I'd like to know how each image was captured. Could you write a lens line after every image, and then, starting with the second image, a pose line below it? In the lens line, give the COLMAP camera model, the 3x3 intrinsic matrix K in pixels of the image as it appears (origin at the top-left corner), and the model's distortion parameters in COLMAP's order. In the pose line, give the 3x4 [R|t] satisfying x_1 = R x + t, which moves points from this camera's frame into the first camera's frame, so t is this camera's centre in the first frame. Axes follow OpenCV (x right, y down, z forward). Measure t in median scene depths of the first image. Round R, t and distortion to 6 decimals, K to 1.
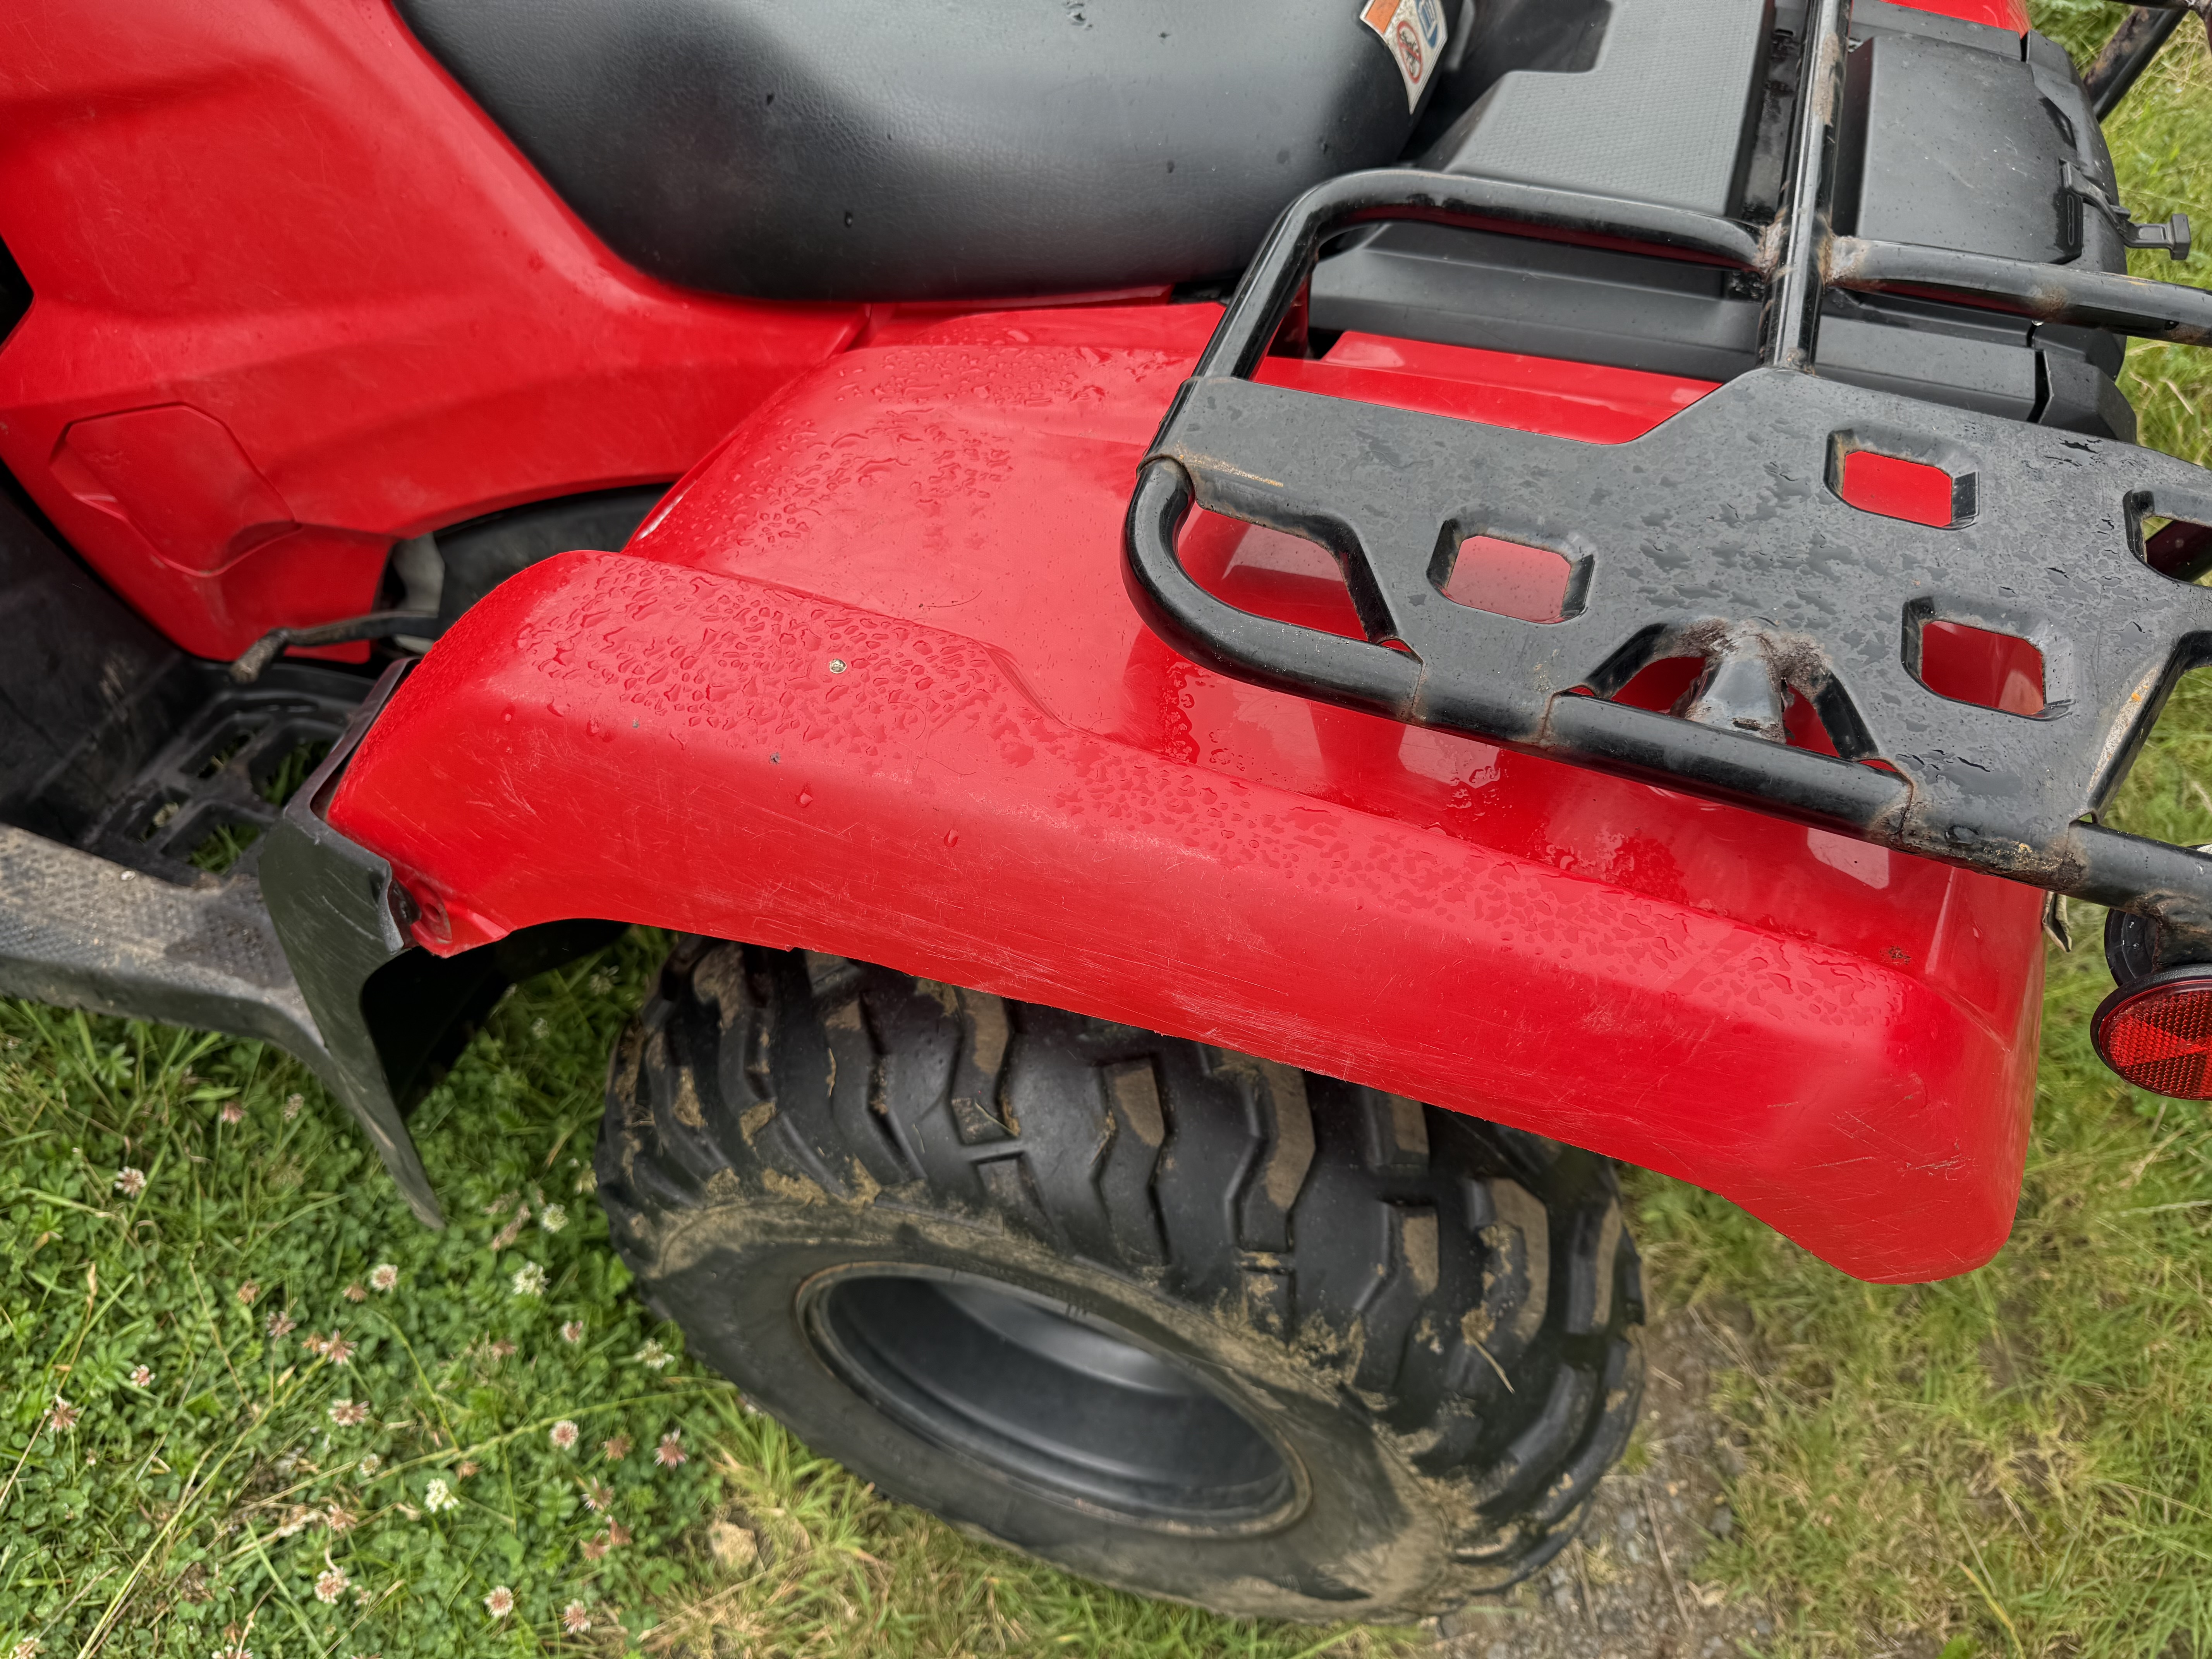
lens RADIAL K [[1575.3, 0, 1126.4], [0, 1575.3, 846.6], [0, 0, 1]] dist [-0.004462, -0.004821]
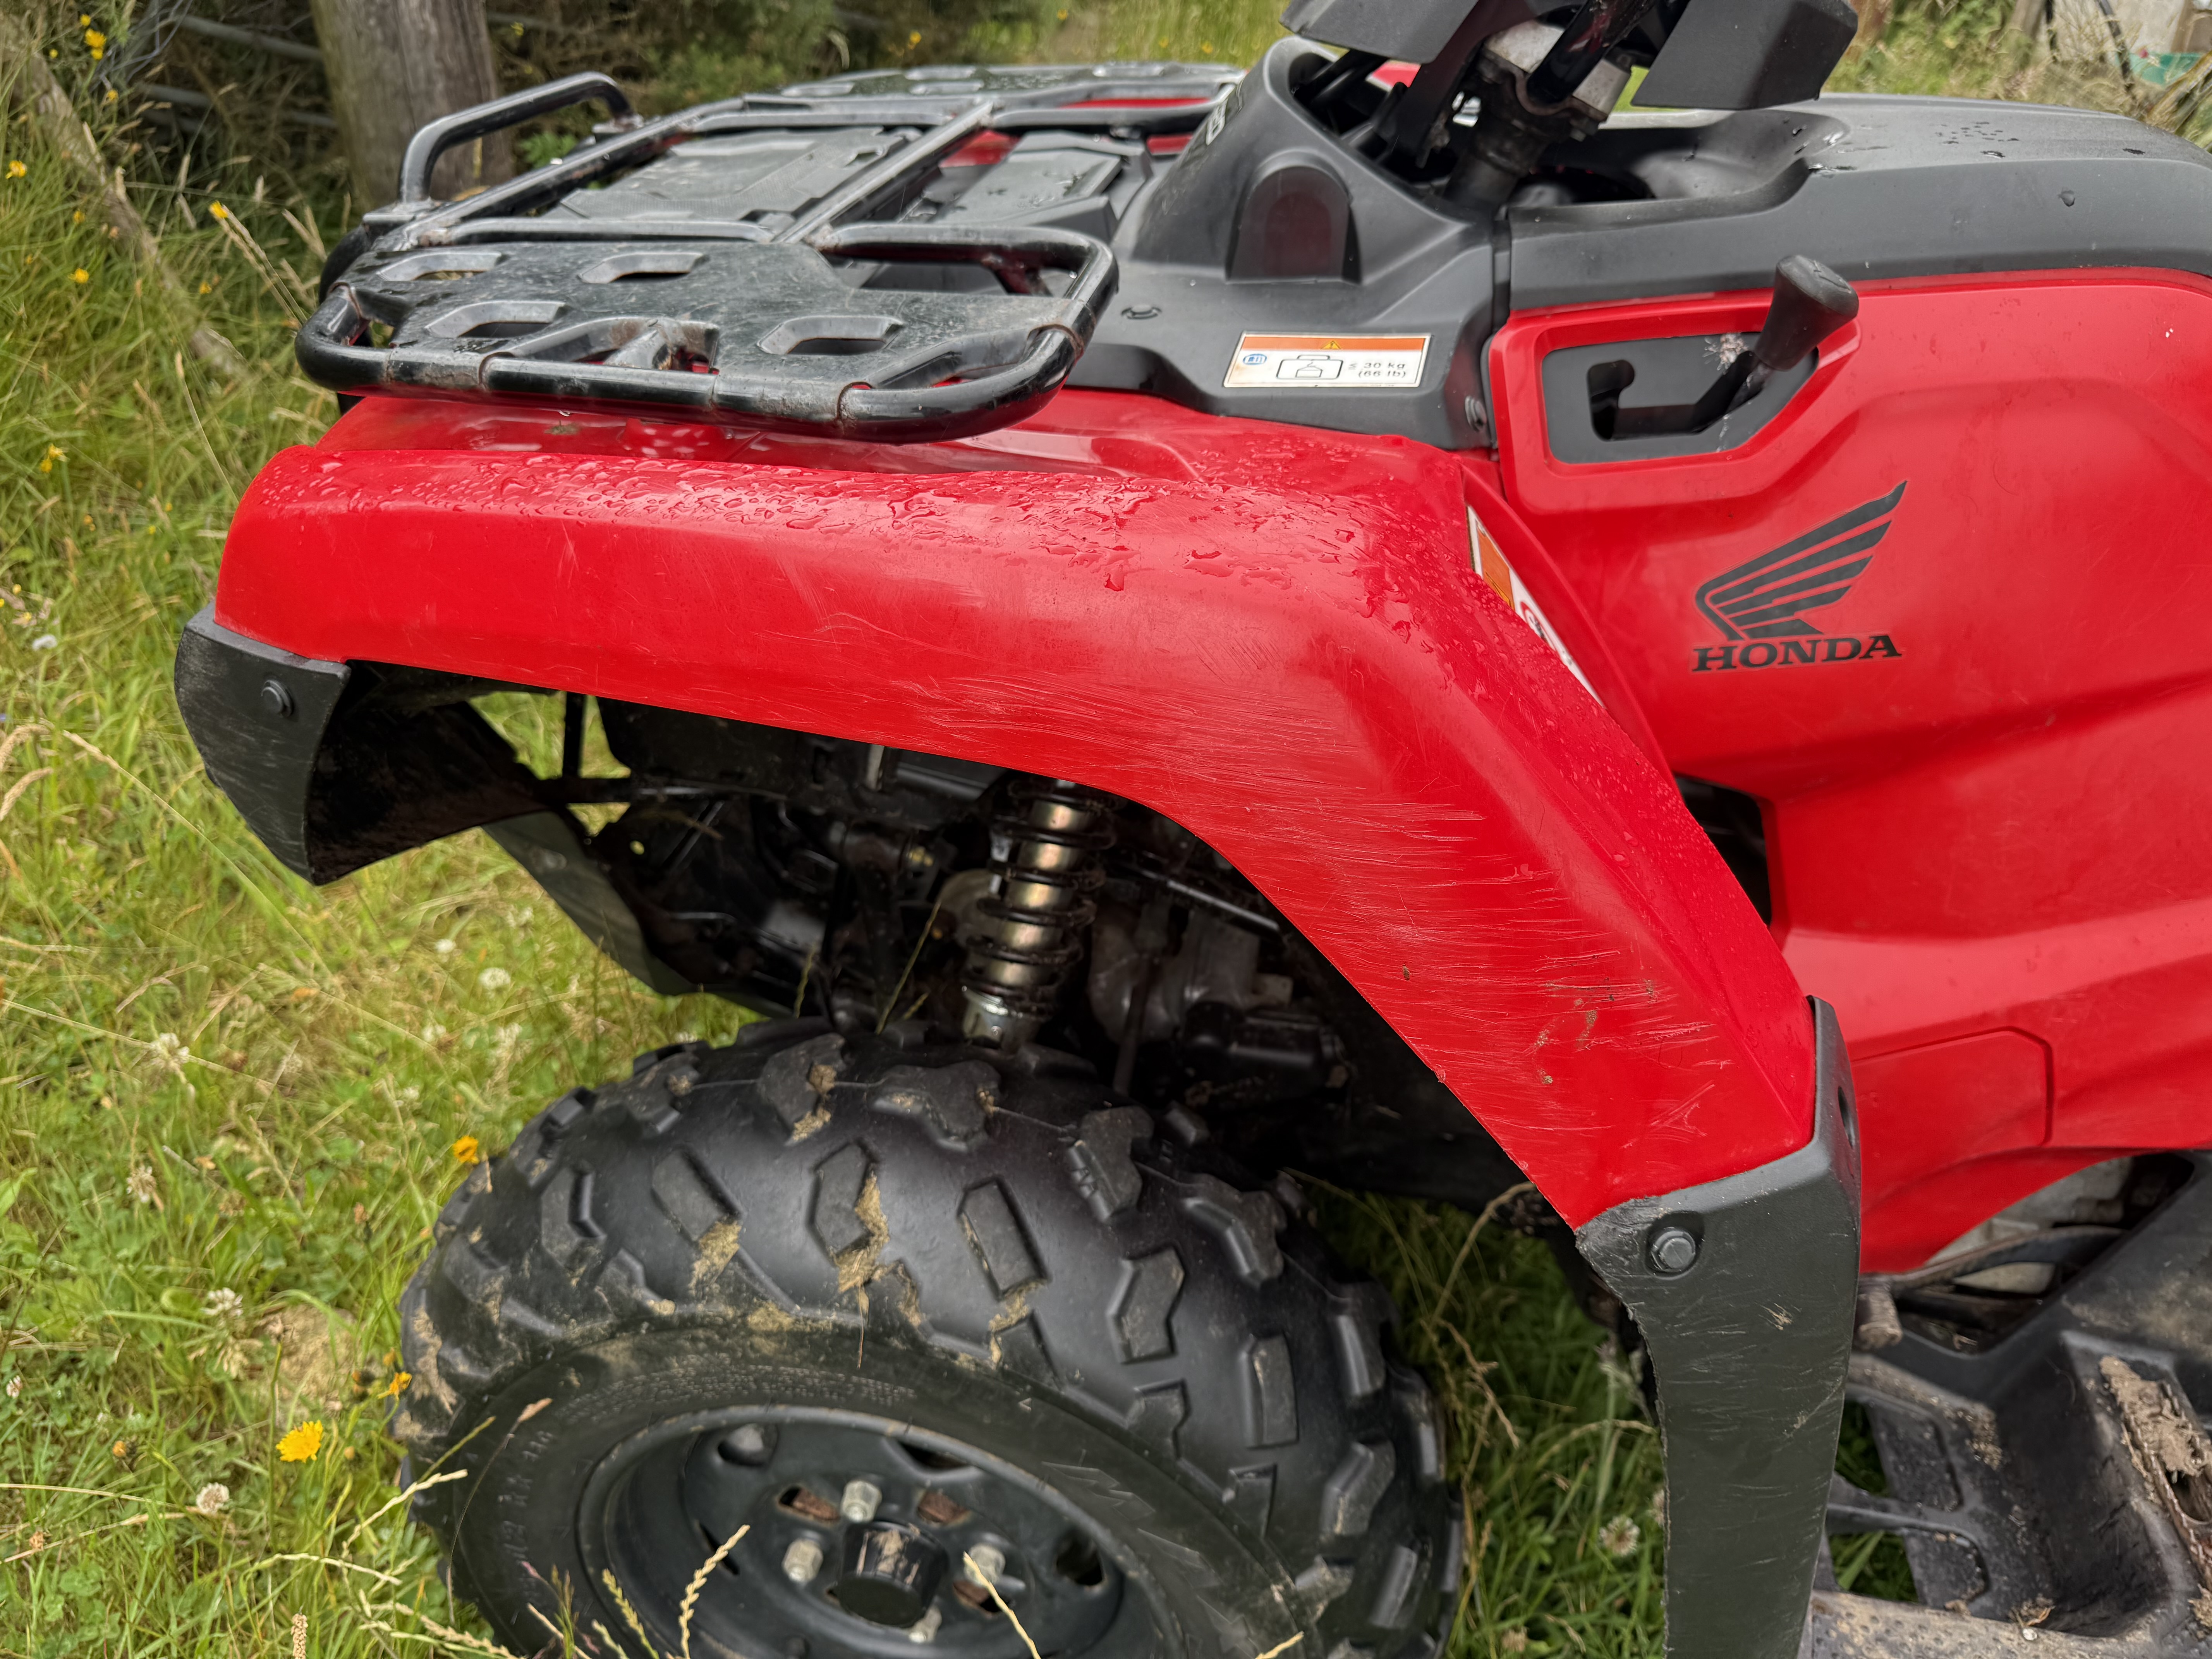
lens RADIAL K [[1571.2, 0, 1113.4], [0, 1571.2, 821.8], [0, 0, 1]] dist [-0.001461, -0.003498]
pose [[0.988451, -0.120421, 0.091996, -1.171840], [0.142773, 0.943519, -0.298979, -0.206196], [-0.050796, 0.308660, 0.949815, 0.182171]]
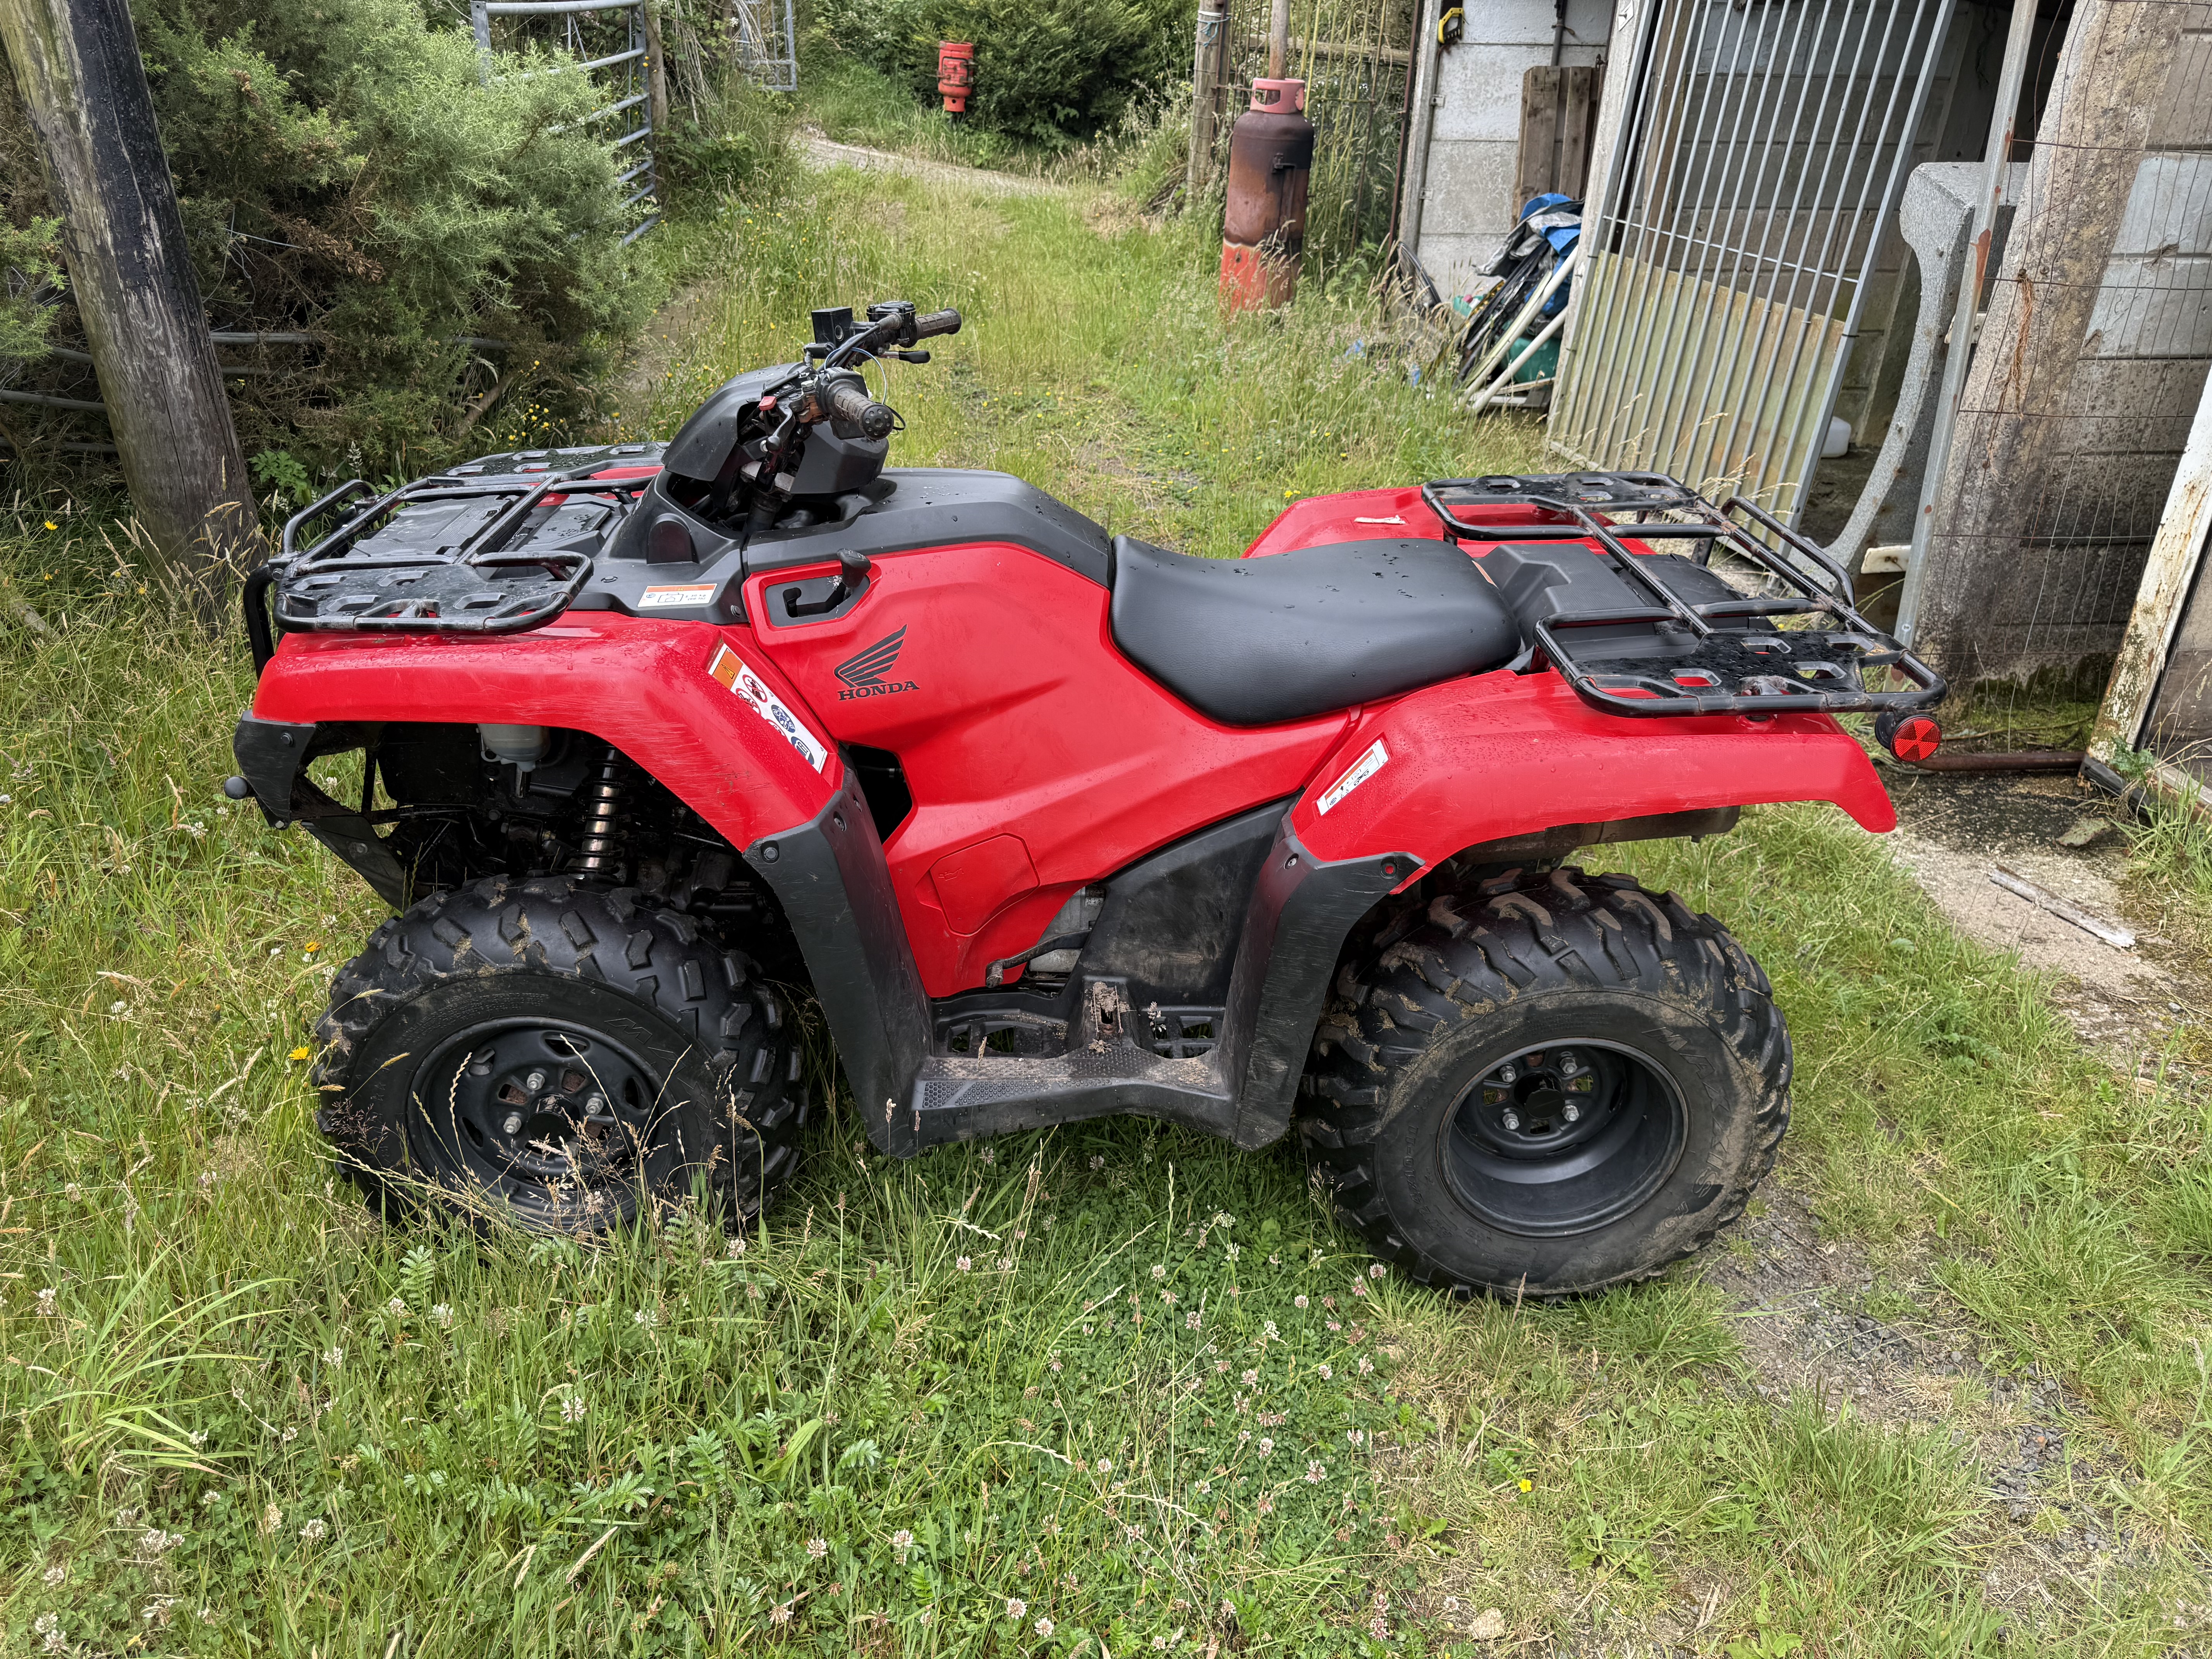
lens RADIAL K [[1502.3, 0, 1109.2], [0, 1502.3, 842.9], [0, 0, 1]] dist [0.055228, -0.033154]
pose [[0.935261, -0.209807, 0.285074, -1.077372], [0.303759, 0.889199, -0.342134, 0.484947], [-0.181706, 0.406578, 0.895364, -0.878096]]
